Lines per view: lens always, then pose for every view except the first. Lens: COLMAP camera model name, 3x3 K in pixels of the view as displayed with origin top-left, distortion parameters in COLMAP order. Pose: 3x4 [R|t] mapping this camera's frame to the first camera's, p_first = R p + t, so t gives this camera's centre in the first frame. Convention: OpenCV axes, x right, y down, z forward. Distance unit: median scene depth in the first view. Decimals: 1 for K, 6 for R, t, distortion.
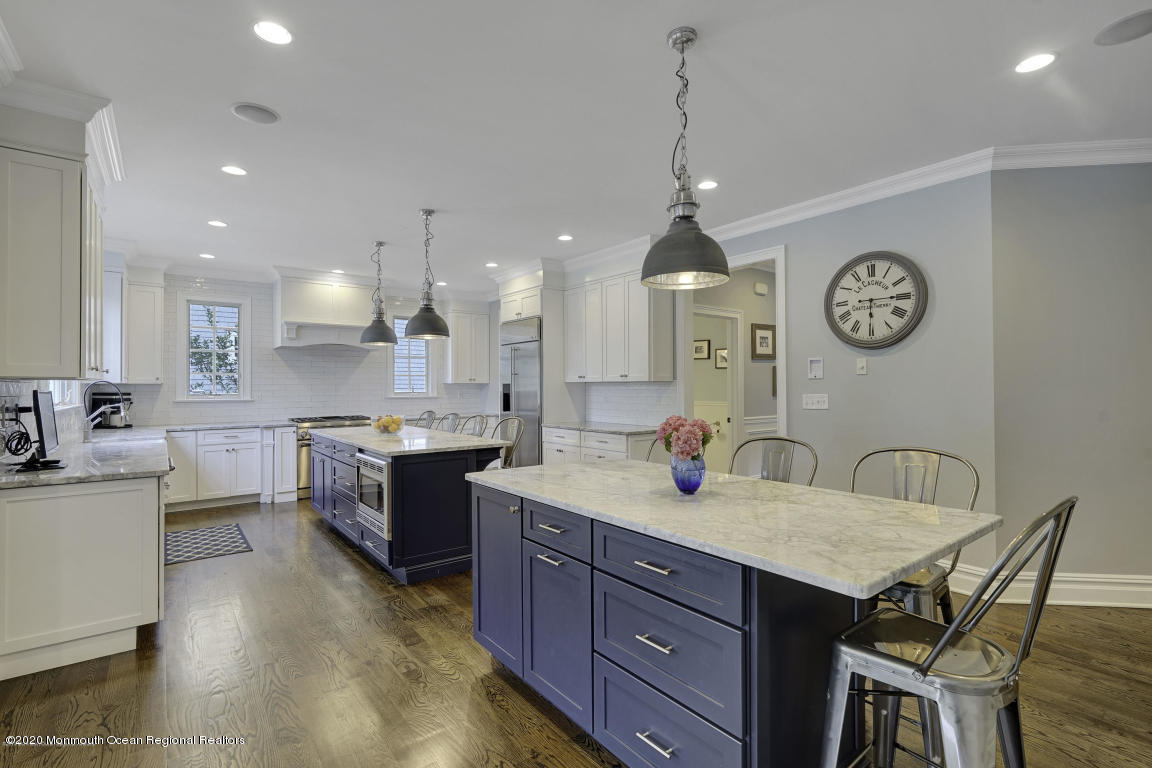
lens RADIAL K [[519.8, 0, 576.0], [0, 519.8, 384.0], [0, 0, 1]] dist [-0.000962, -0.000101]
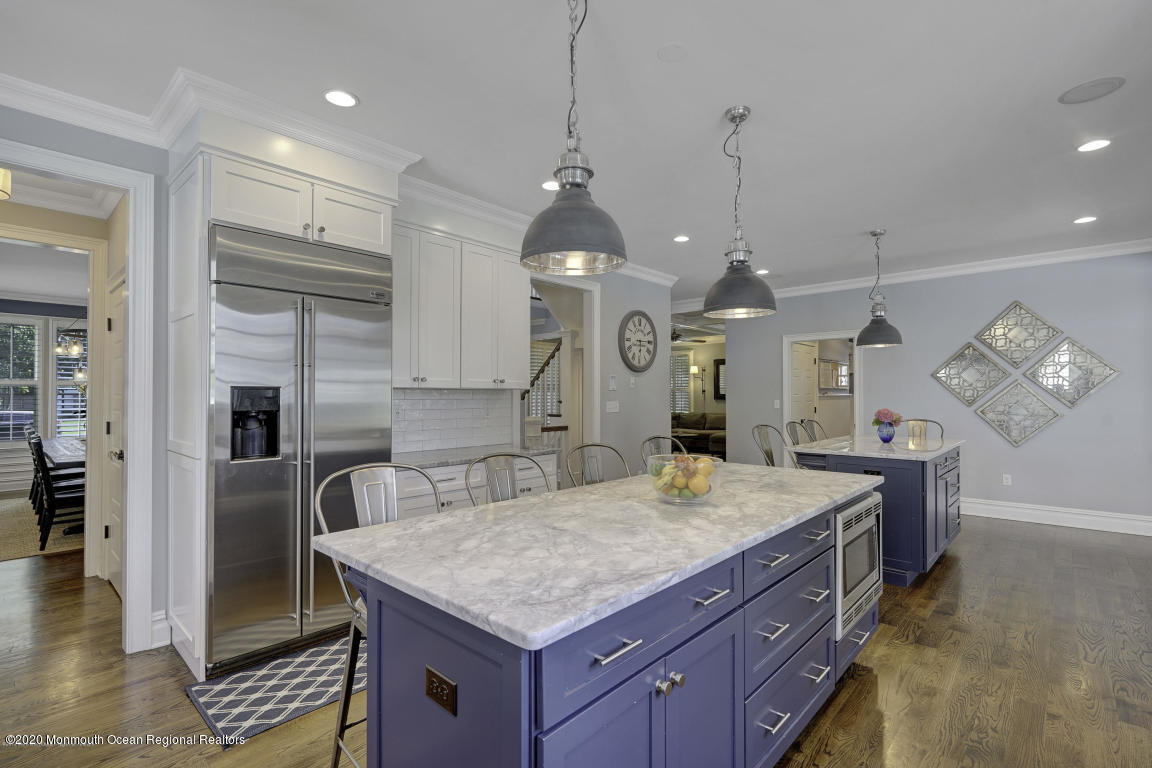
lens RADIAL K [[540.7, 0, 576.0], [0, 540.7, 384.0], [0, 0, 1]] dist [-0.000479, -0.000029]
pose [[-0.172217, 0.023866, 0.984770, -0.982786], [-0.005954, 0.999663, -0.025268, 0.010814], [-0.985041, -0.010215, -0.172017, 1.435396]]
